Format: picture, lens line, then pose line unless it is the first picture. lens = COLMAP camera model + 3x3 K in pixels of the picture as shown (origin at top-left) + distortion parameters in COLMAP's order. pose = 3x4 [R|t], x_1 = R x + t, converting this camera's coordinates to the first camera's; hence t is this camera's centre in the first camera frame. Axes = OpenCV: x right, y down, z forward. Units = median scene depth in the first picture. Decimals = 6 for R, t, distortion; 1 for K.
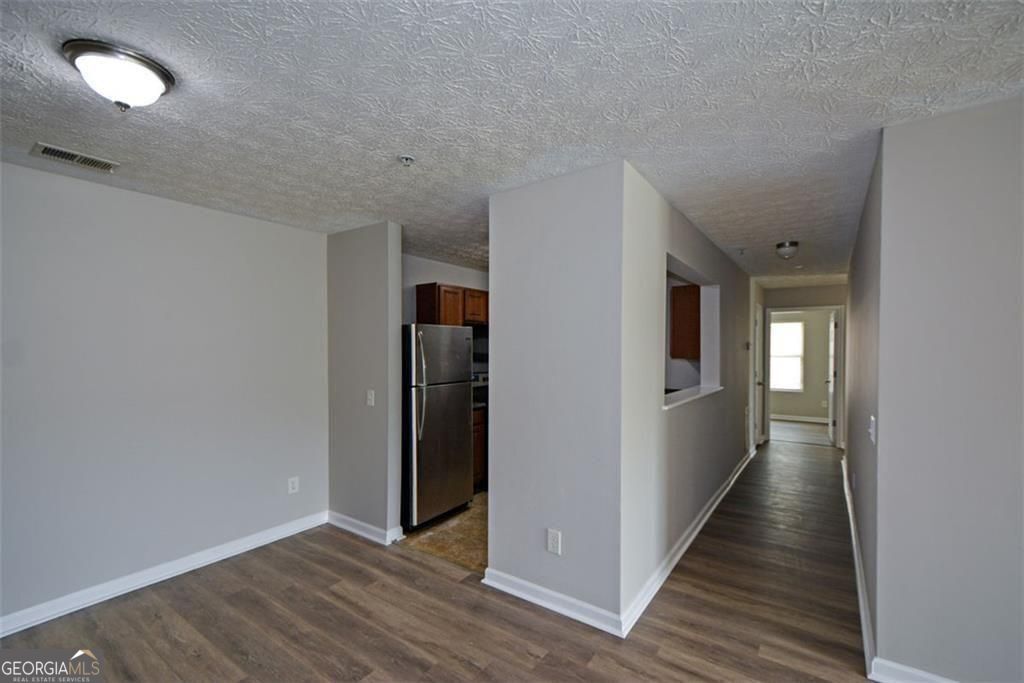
lens RADIAL K [[451.0, 0, 487.3], [0, 451.0, 348.9], [0, 0, 1]] dist [-0.000881, -0.005721]
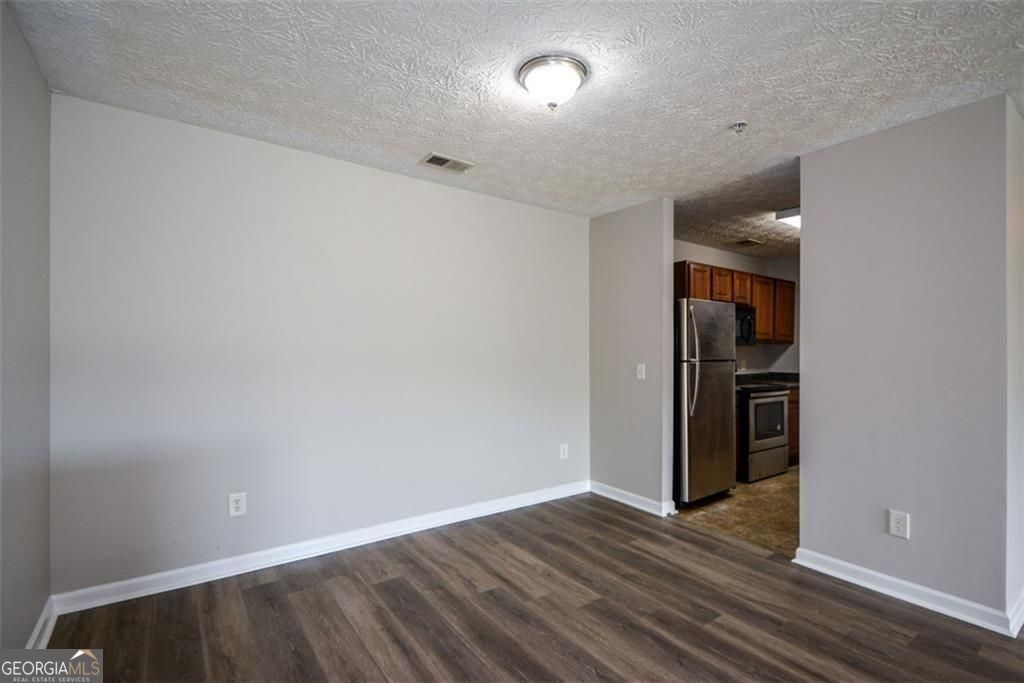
lens RADIAL K [[469.5, 0, 477.0], [0, 469.5, 343.0], [0, 0, 1]] dist [-0.001845, -0.007306]
pose [[0.939361, 0.002624, -0.342919, -0.279761], [-0.007754, 0.999878, -0.013589, 0.070621], [0.342842, 0.015424, 0.939267, -0.147636]]
